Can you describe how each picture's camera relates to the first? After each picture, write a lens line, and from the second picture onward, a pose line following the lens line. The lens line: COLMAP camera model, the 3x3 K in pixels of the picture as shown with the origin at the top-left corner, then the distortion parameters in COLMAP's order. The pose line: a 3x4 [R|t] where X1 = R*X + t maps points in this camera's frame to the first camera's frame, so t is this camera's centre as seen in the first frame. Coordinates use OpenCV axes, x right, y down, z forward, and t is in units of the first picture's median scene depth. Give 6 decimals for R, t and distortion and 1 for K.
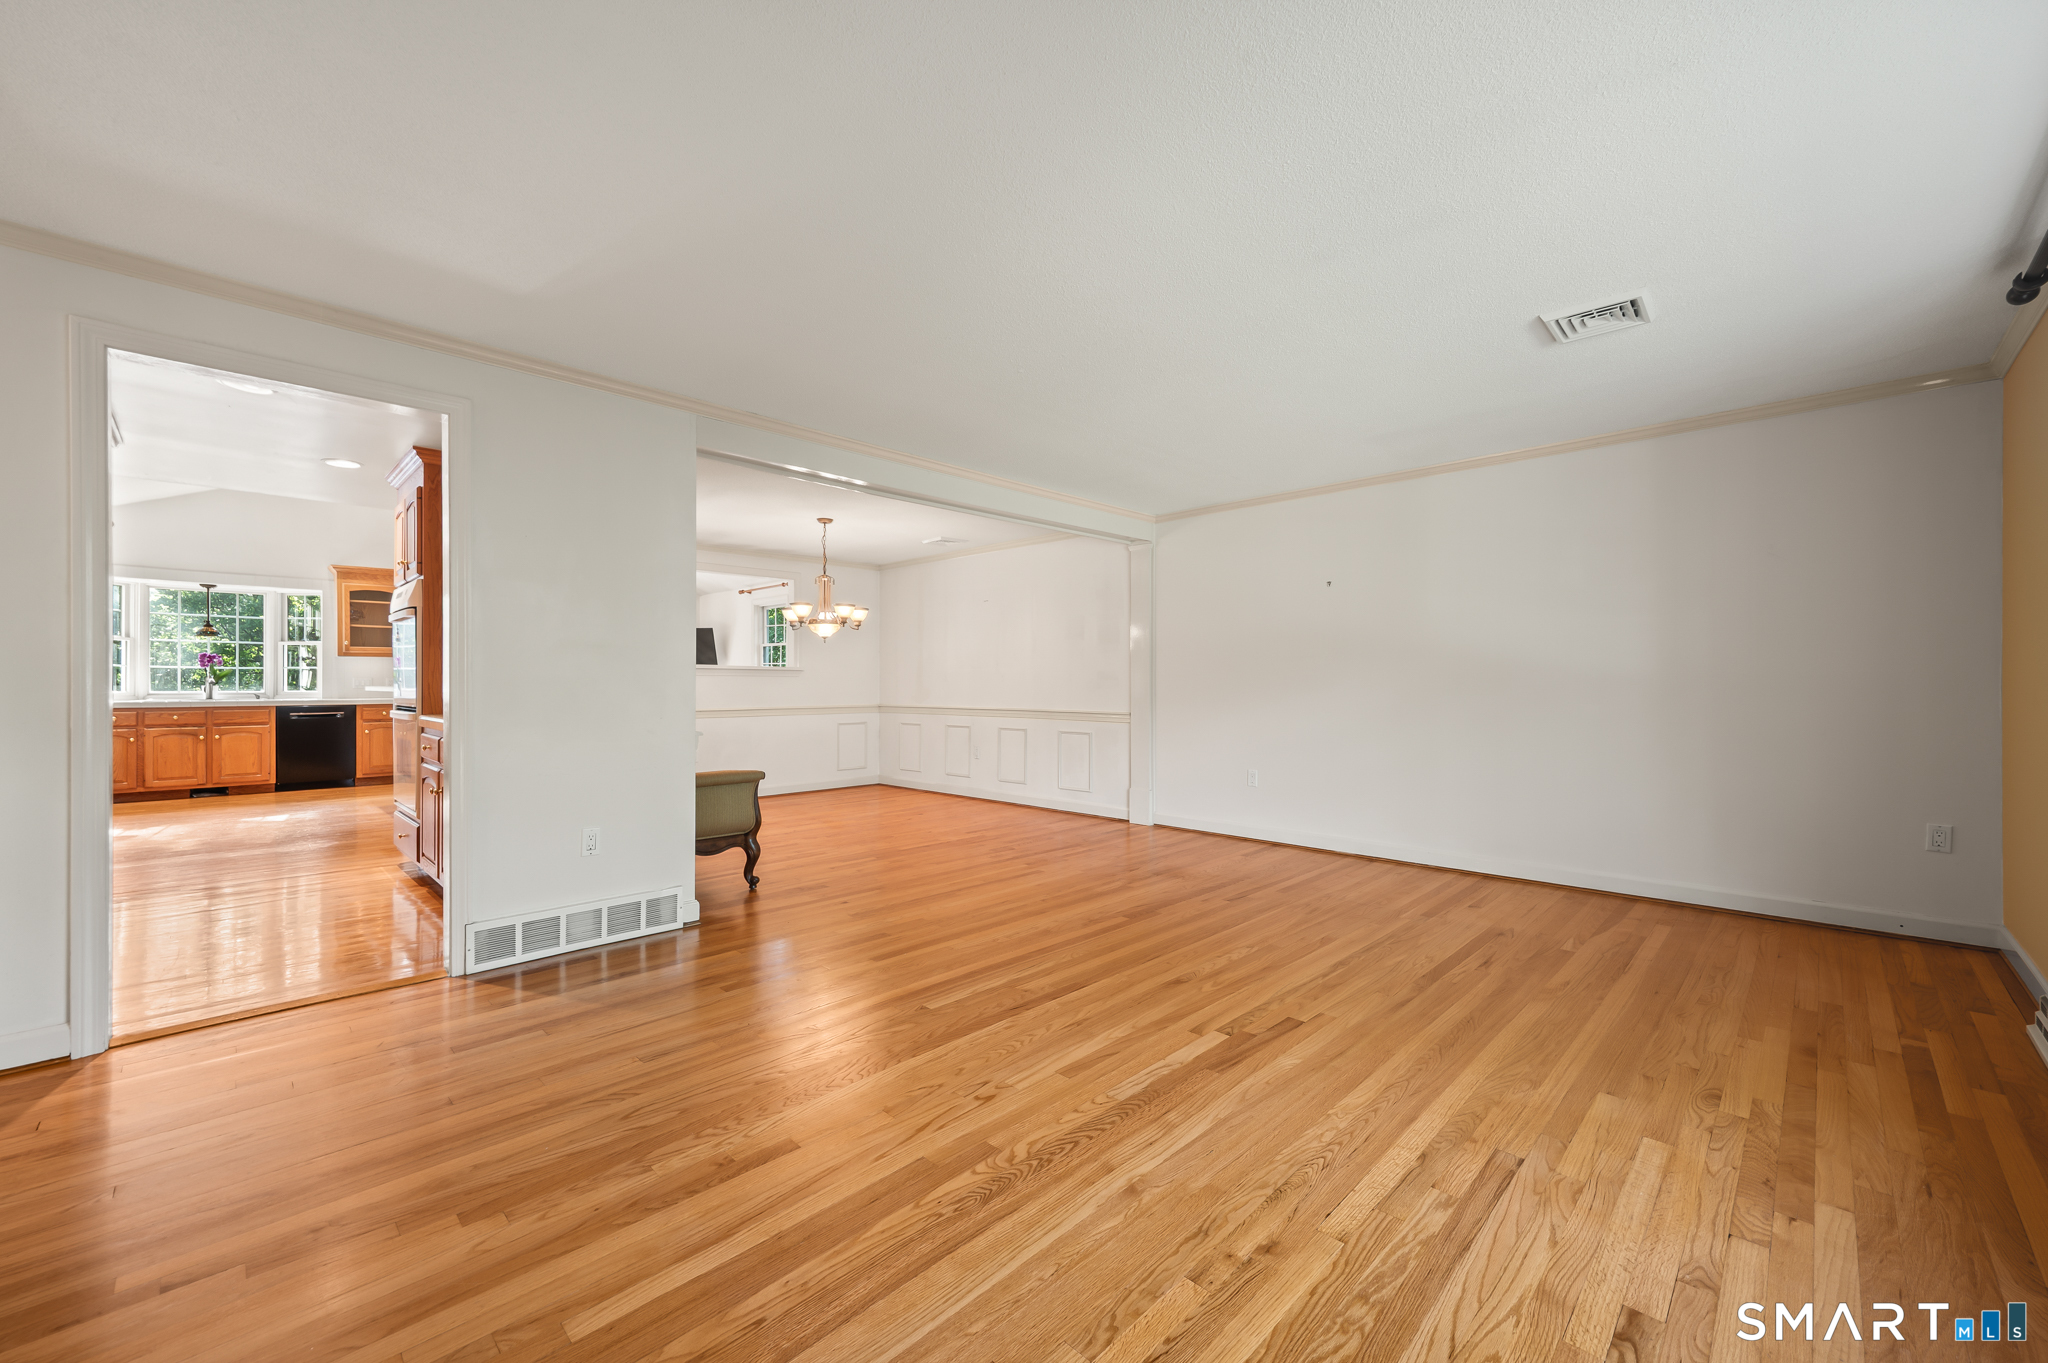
lens RADIAL K [[818.1, 0, 1053.1], [0, 818.1, 688.1], [0, 0, 1]] dist [-0.001462, 0.000181]
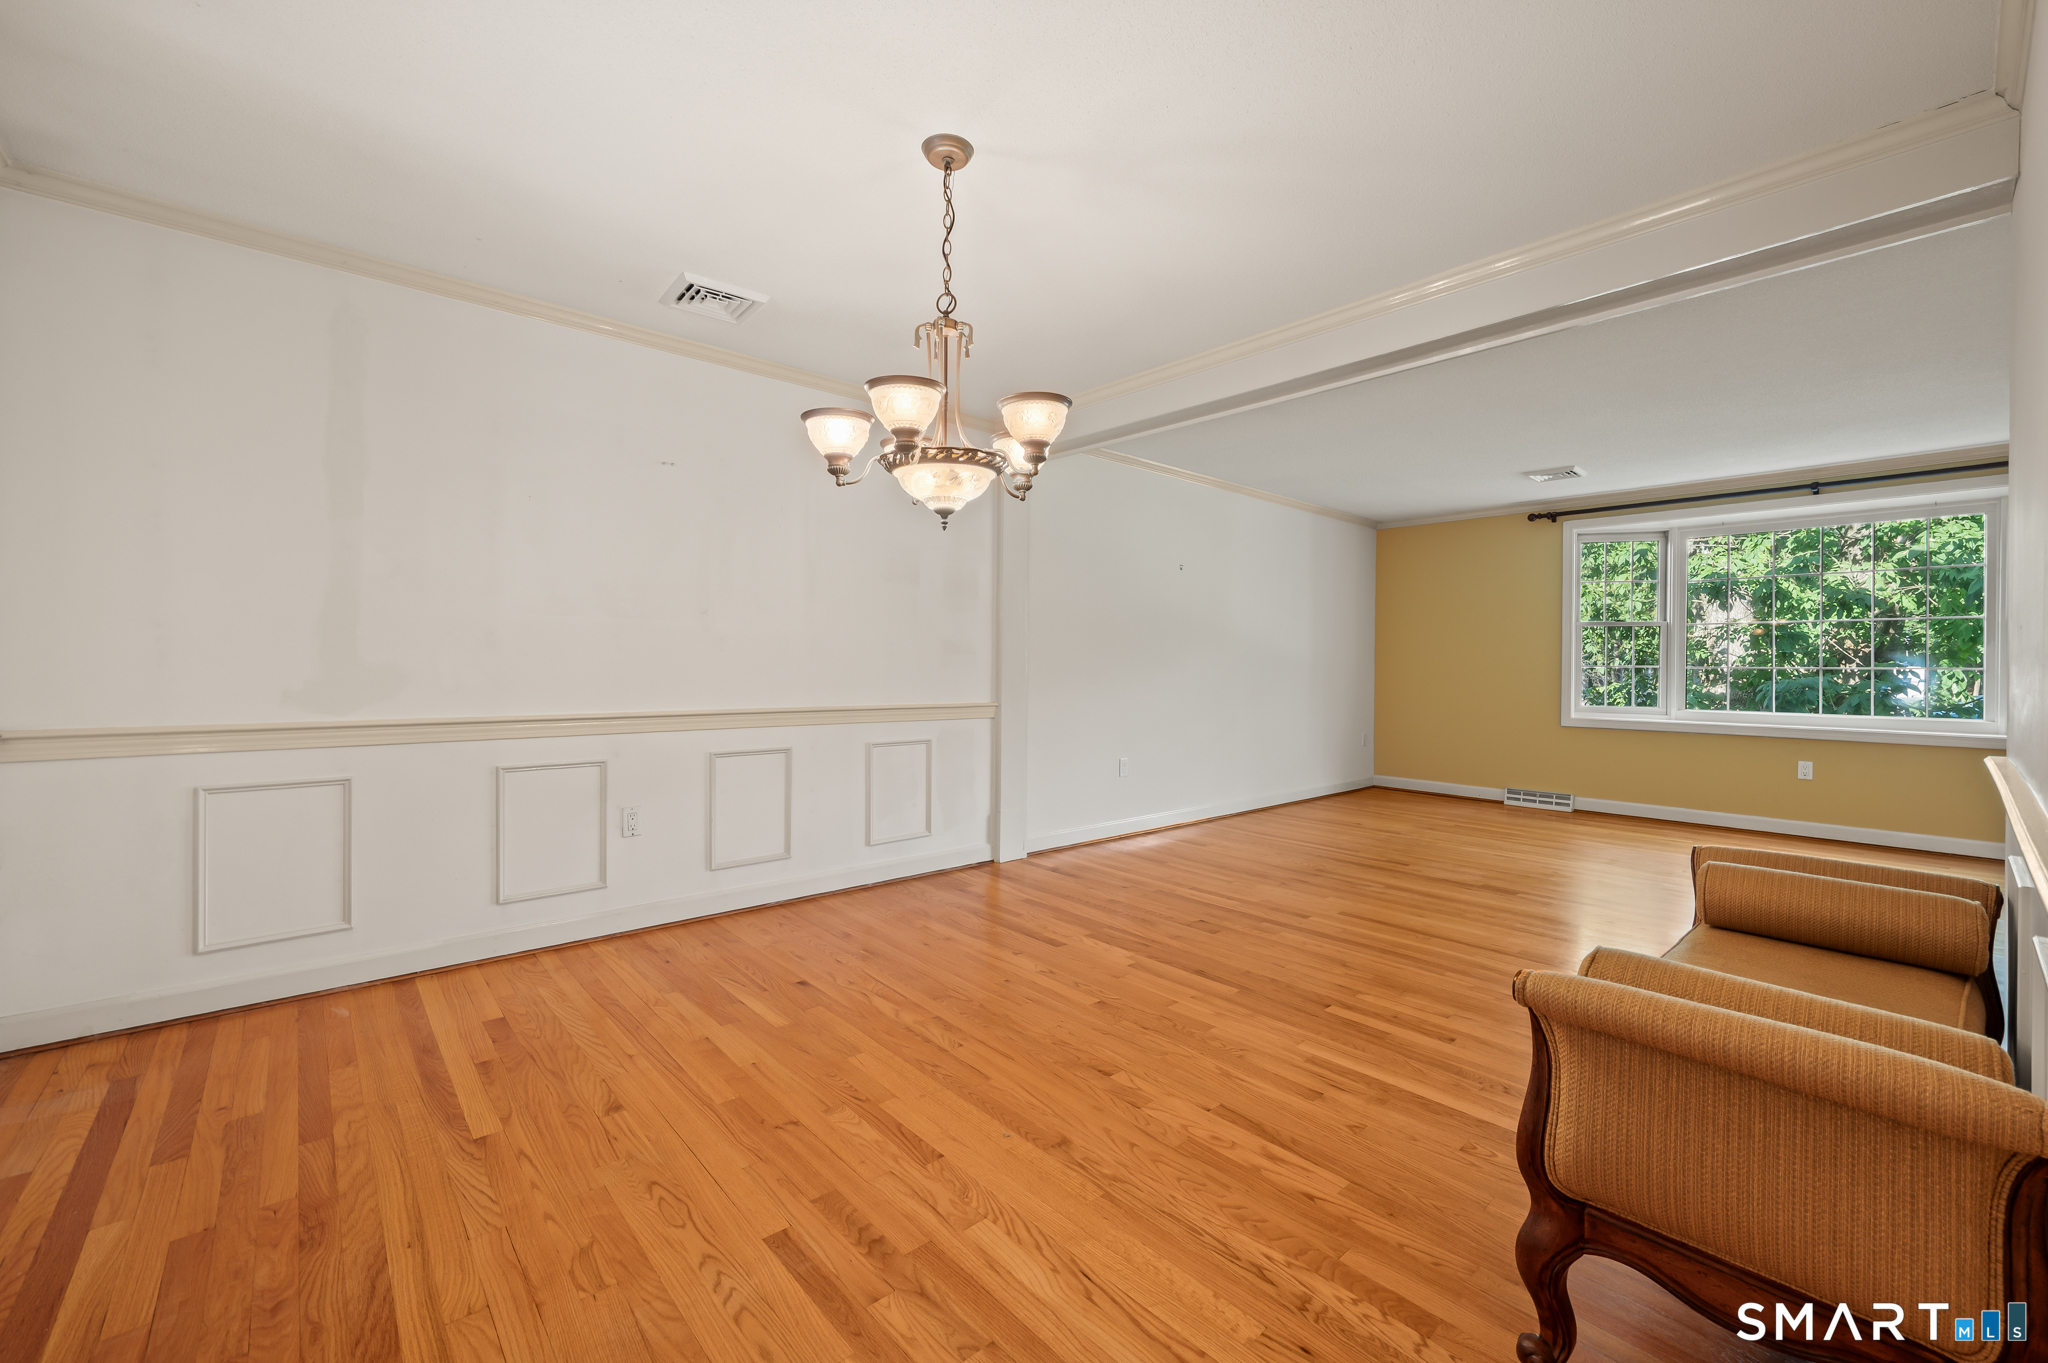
lens RADIAL K [[818.1, 0, 1045.4], [0, 818.1, 666.3], [0, 0, 1]] dist [-0.001462, 0.000181]
pose [[0.057891, -0.003714, 0.998316, -1.200910], [-0.007017, 0.999967, 0.004127, -0.007224], [-0.998298, -0.007244, 0.057863, 1.917011]]
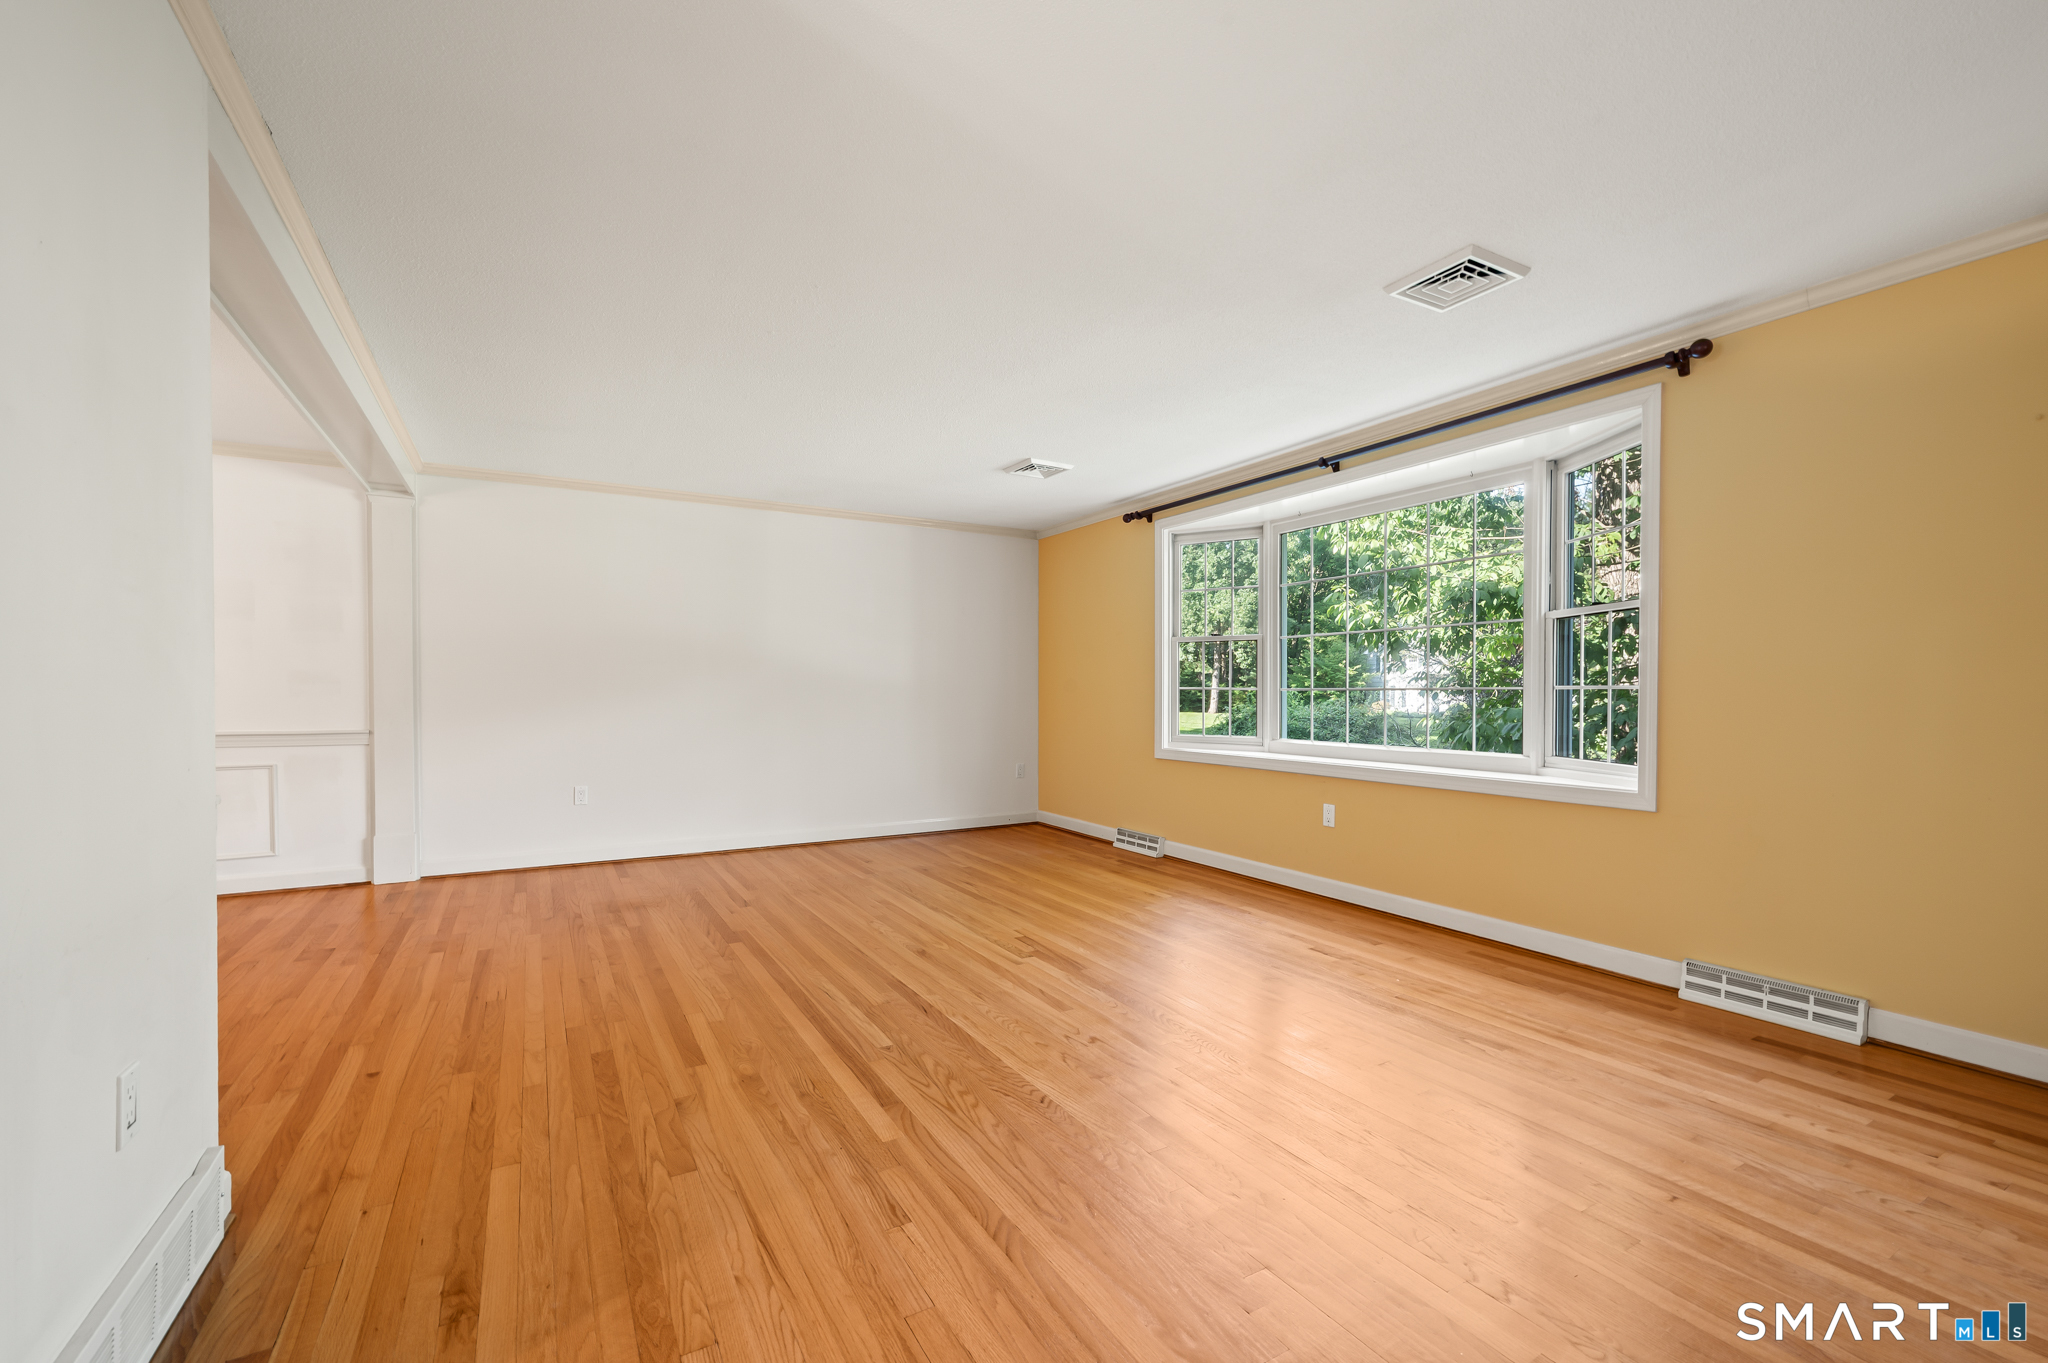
lens RADIAL K [[818.1, 0, 1008.8], [0, 818.1, 698.2], [0, 0, 1]] dist [-0.001462, 0.000181]
pose [[0.291284, -0.012410, 0.956556, -0.858734], [0.003215, 0.999923, 0.011994, -0.009316], [-0.956631, -0.000418, 0.291301, 0.524032]]
